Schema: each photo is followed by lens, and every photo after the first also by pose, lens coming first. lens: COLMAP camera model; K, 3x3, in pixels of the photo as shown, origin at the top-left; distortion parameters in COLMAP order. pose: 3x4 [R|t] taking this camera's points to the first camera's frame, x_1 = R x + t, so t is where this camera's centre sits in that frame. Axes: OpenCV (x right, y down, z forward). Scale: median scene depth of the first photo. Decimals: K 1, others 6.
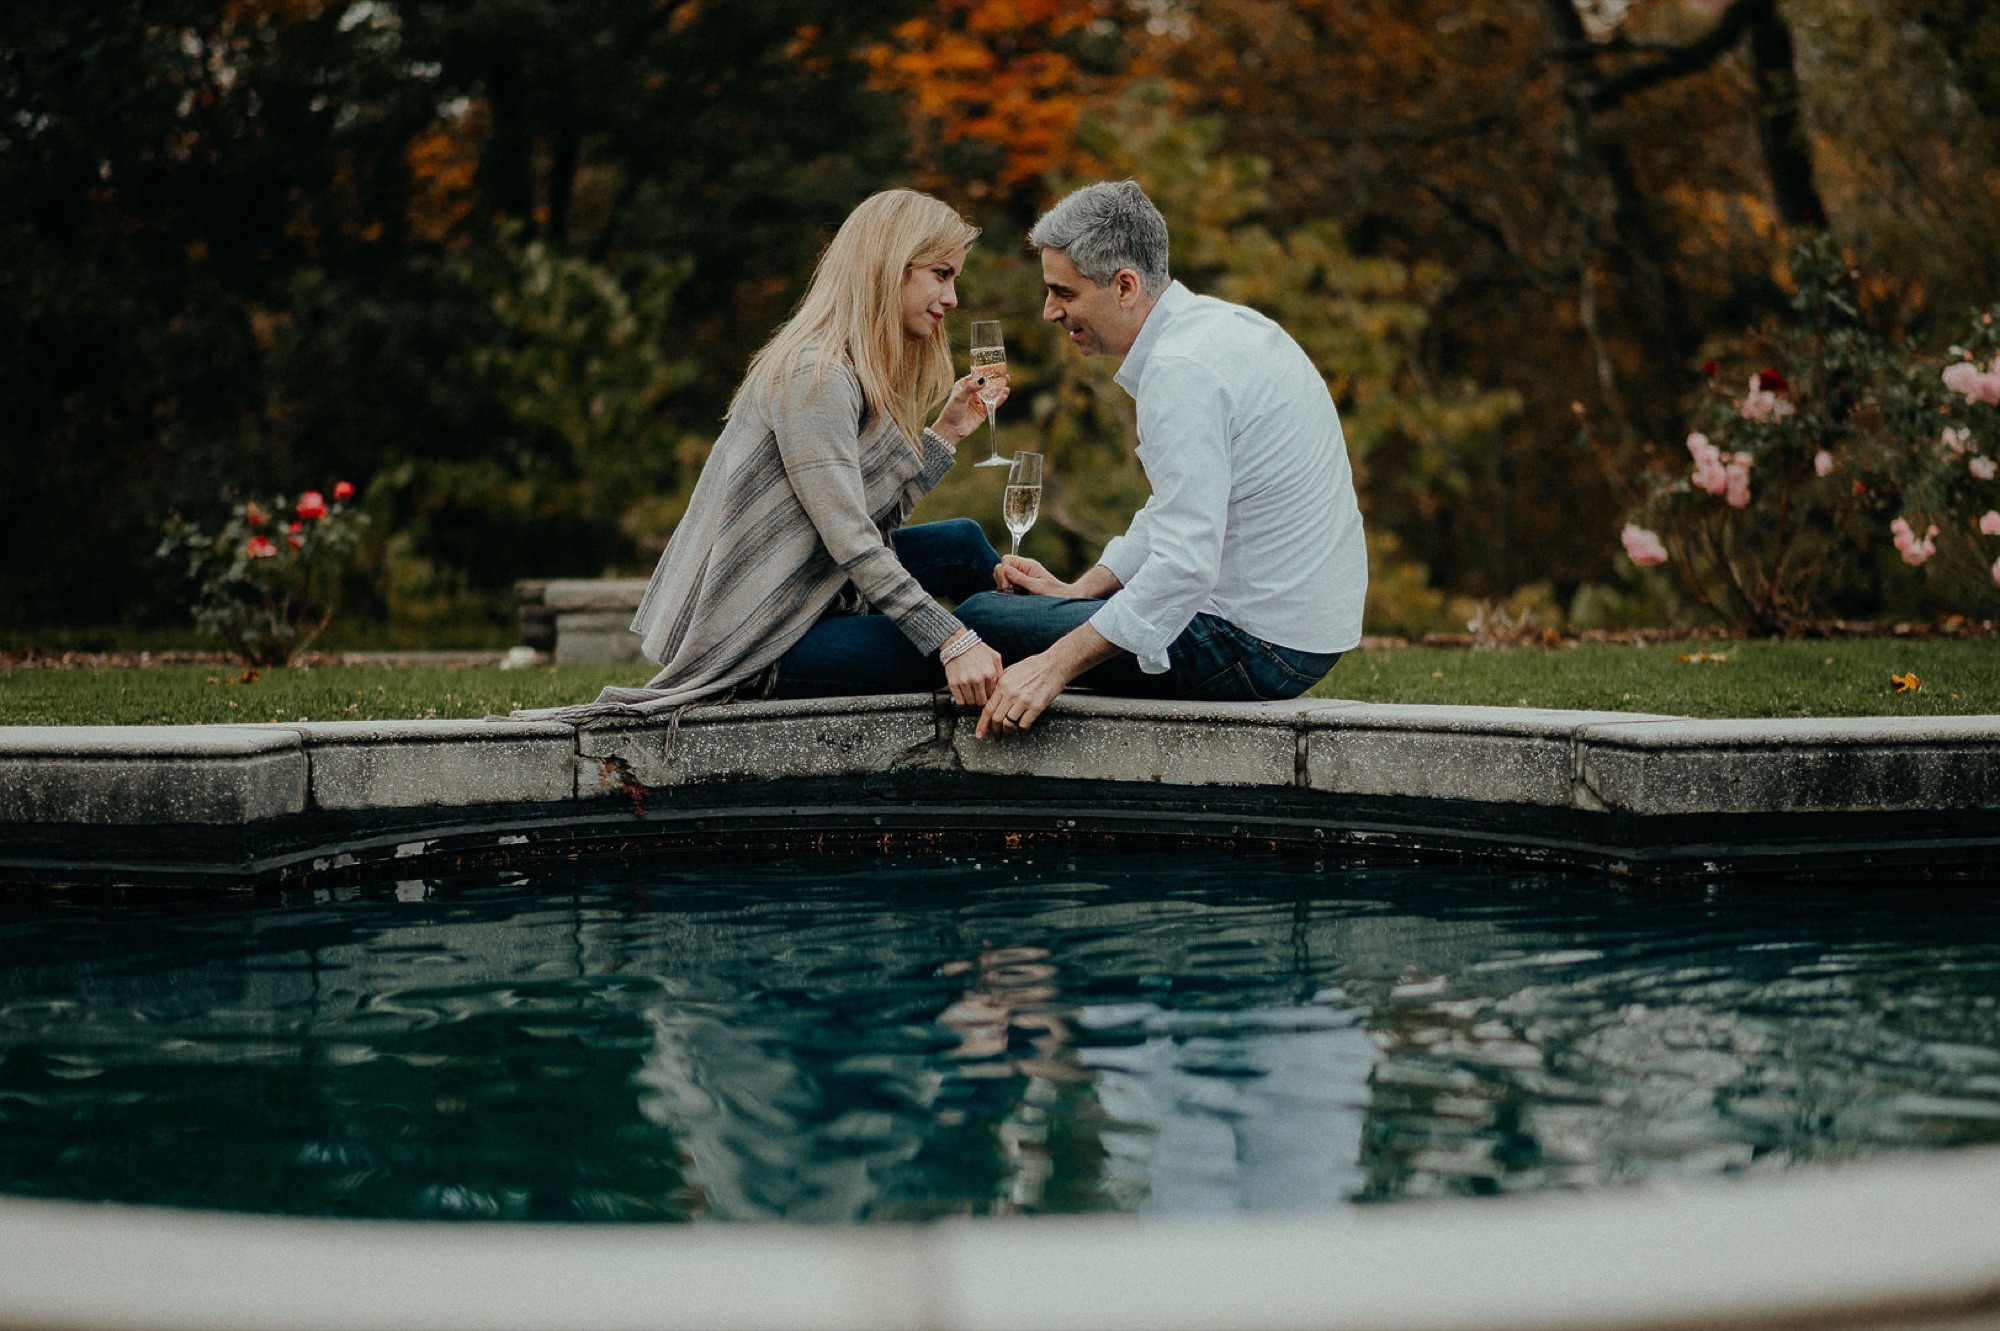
lens RADIAL K [[4818.2, 0, 1000.0], [0, 4818.2, 665.5], [0, 0, 1]] dist [-0.029130, 0.282982]
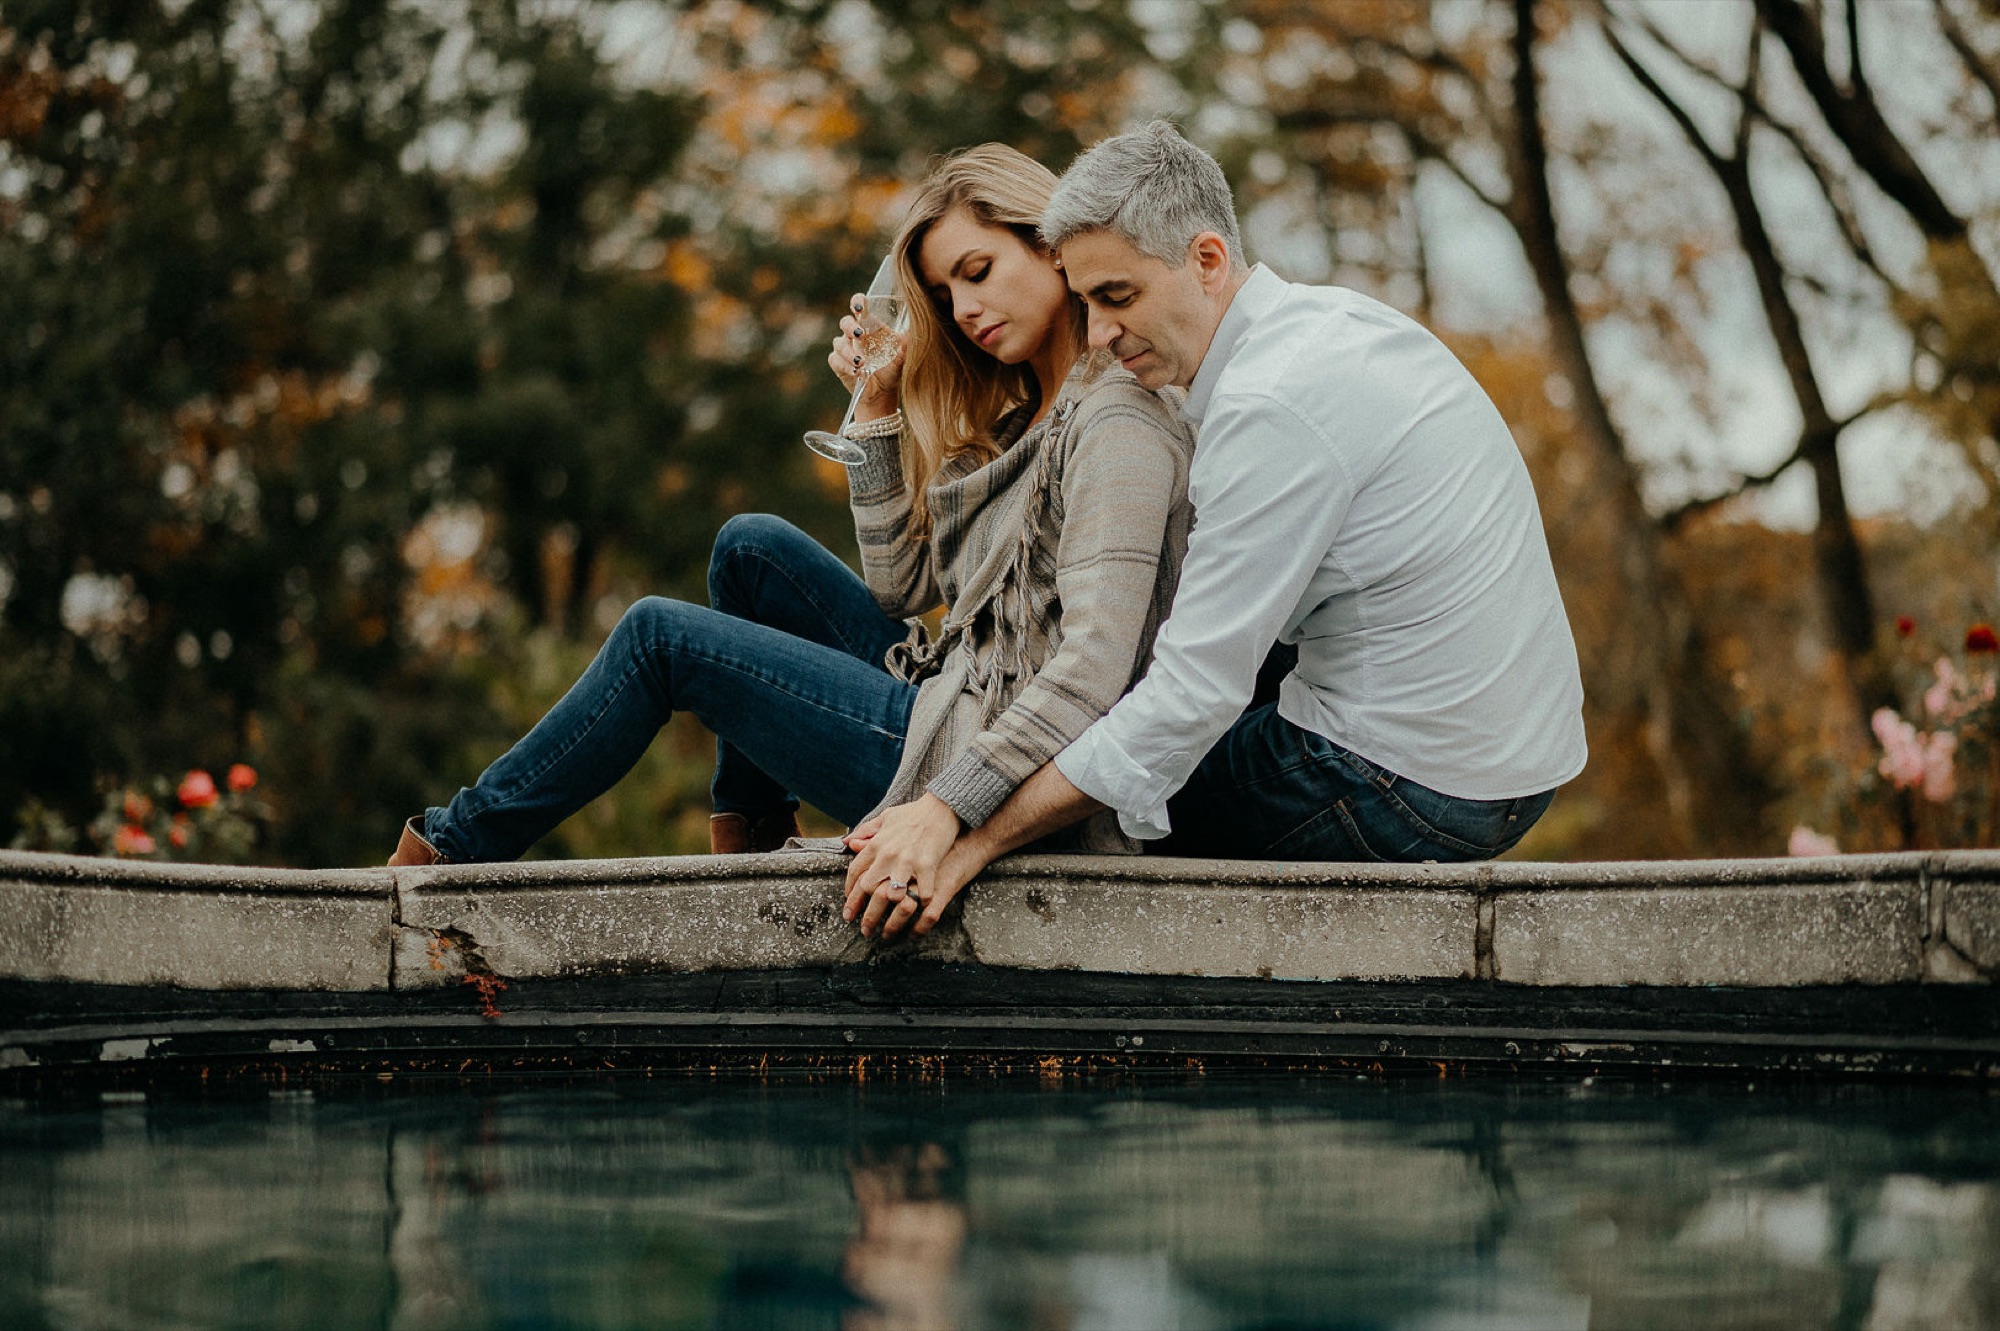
lens RADIAL K [[4818.2, 0, 1000.0], [0, 4818.2, 665.5], [0, 0, 1]] dist [-0.029130, 0.282982]
pose [[0.999952, 0.005222, -0.008331, 0.001001], [-0.006025, 0.995019, -0.099507, 0.048647], [0.007770, 0.099552, 0.995002, 0.334388]]
